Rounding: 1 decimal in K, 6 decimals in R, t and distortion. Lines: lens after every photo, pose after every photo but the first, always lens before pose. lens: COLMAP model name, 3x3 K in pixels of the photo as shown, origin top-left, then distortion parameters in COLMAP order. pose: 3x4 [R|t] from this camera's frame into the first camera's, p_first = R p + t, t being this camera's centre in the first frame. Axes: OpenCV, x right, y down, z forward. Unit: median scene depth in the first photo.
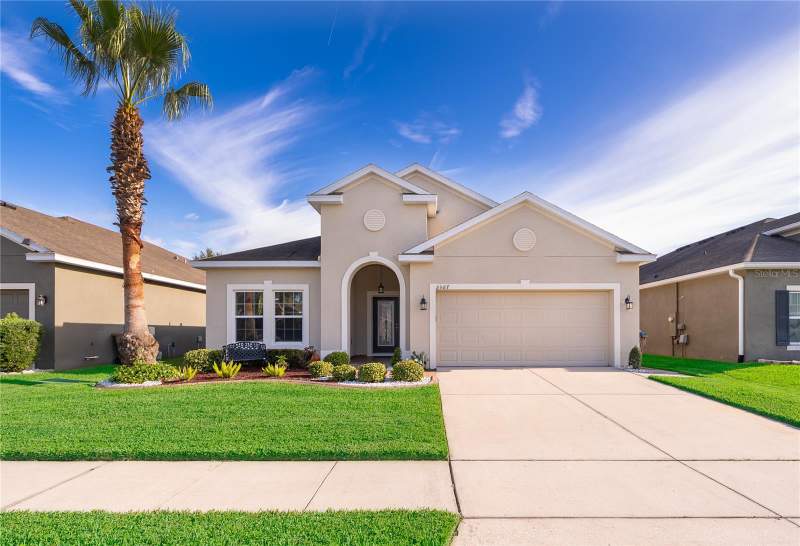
lens RADIAL K [[376.0, 0, 428.1], [0, 376.0, 330.6], [0, 0, 1]] dist [-0.000035, -0.001138]
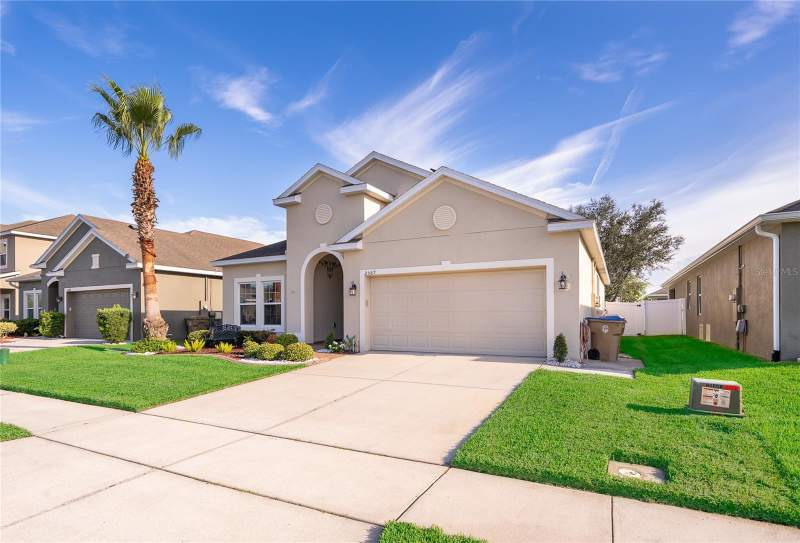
lens RADIAL K [[412.0, 0, 404.9], [0, 412.0, 313.9], [0, 0, 1]] dist [-0.001110, 0.000500]
pose [[0.892939, -0.003626, -0.450162, 0.622931], [0.004431, 0.999990, 0.000736, -0.003882], [0.450155, -0.002651, 0.892946, 0.040009]]
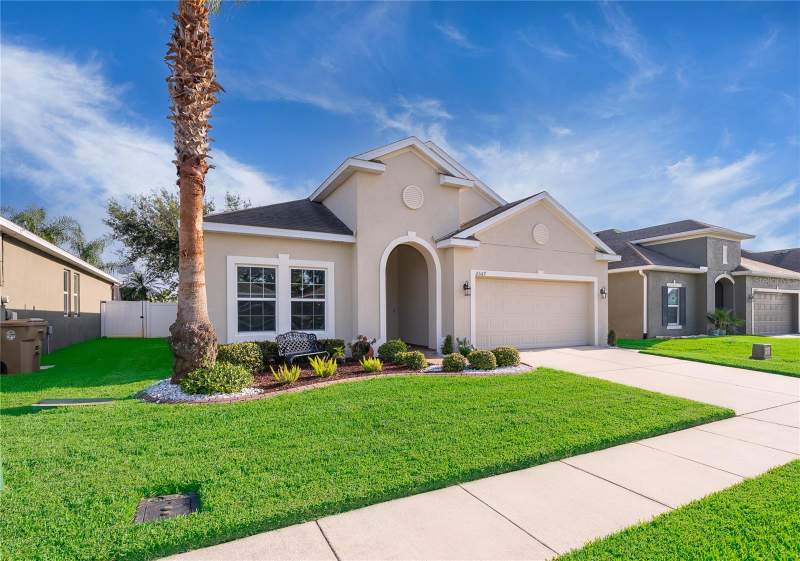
lens RADIAL K [[413.5, 0, 420.3], [0, 413.5, 313.8], [0, 0, 1]] dist [0.005152, 0.000763]
pose [[0.874989, -0.001603, 0.484140, -0.638858], [0.002829, 0.999994, -0.001802, -0.005431], [-0.484134, 0.002947, 0.874989, 0.105175]]
